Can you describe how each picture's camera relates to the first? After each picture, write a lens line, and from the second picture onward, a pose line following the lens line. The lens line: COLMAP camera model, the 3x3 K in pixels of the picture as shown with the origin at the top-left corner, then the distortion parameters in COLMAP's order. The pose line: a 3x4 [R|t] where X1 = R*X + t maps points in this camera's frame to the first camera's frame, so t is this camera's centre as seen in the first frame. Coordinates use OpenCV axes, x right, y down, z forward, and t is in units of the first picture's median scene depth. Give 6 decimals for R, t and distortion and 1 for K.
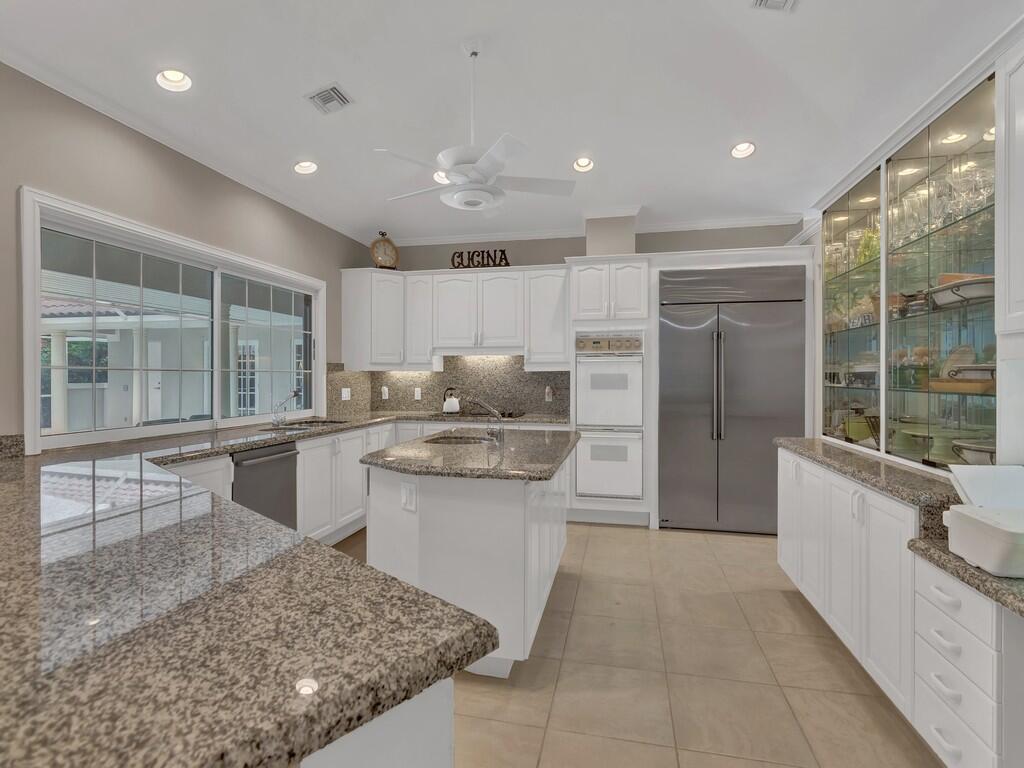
lens RADIAL K [[505.6, 0, 512.0], [0, 505.6, 384.0], [0, 0, 1]] dist [0.002191, 0.001073]
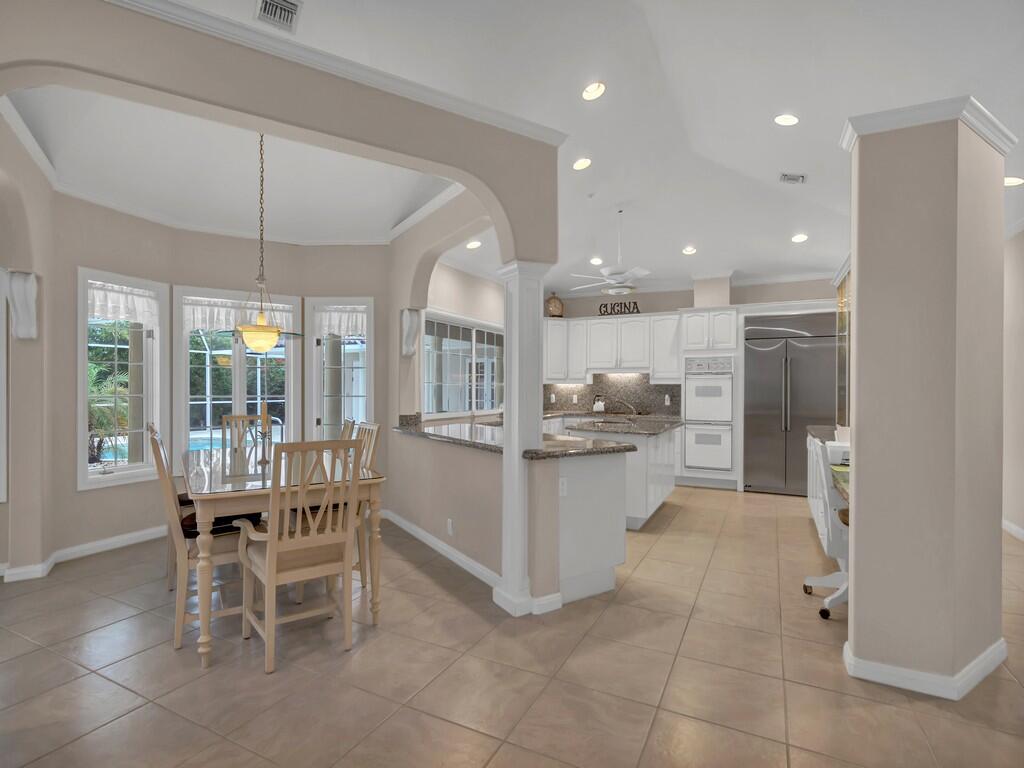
lens RADIAL K [[505.6, 0, 512.0], [0, 505.6, 384.0], [0, 0, 1]] dist [0.002191, 0.001073]
pose [[0.969055, 0.003252, -0.246822, -0.000951], [-0.009446, 0.999669, -0.023914, 0.013347], [0.246662, 0.025505, 0.968766, -0.532108]]
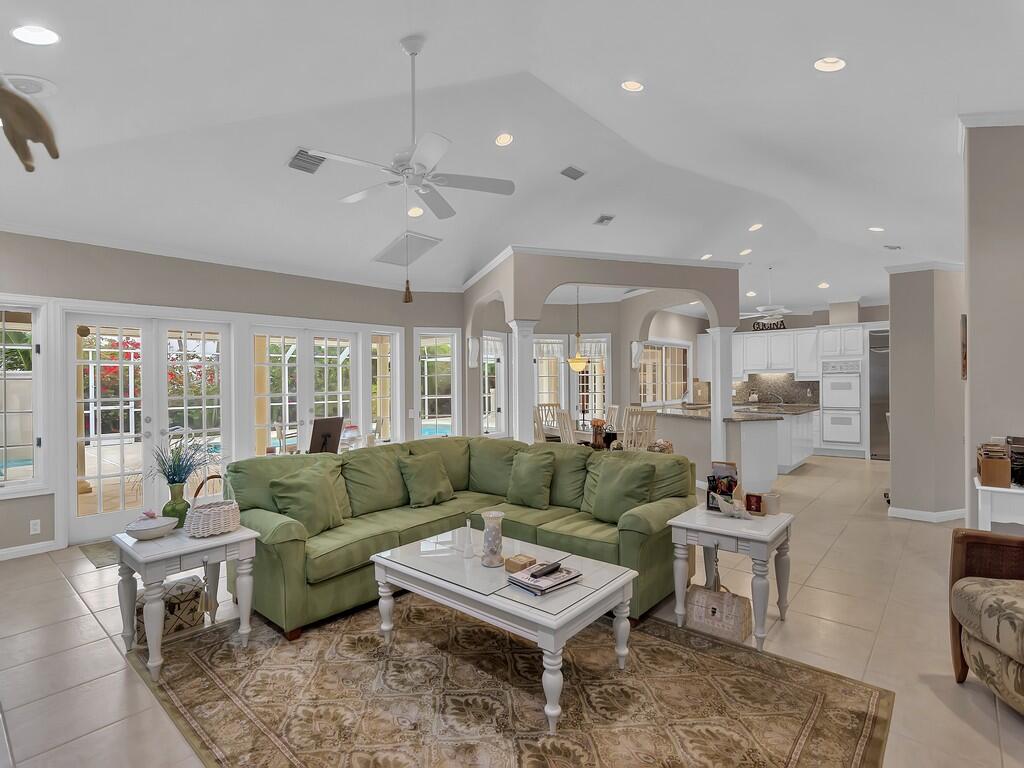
lens RADIAL K [[512.5, 0, 512.0], [0, 512.5, 384.0], [0, 0, 1]] dist [-0.001200, -0.000193]
pose [[0.878740, -0.007019, -0.477248, 0.010022], [0.001740, 0.999932, -0.011502, 0.007478], [0.477297, 0.009277, 0.878693, -1.332384]]
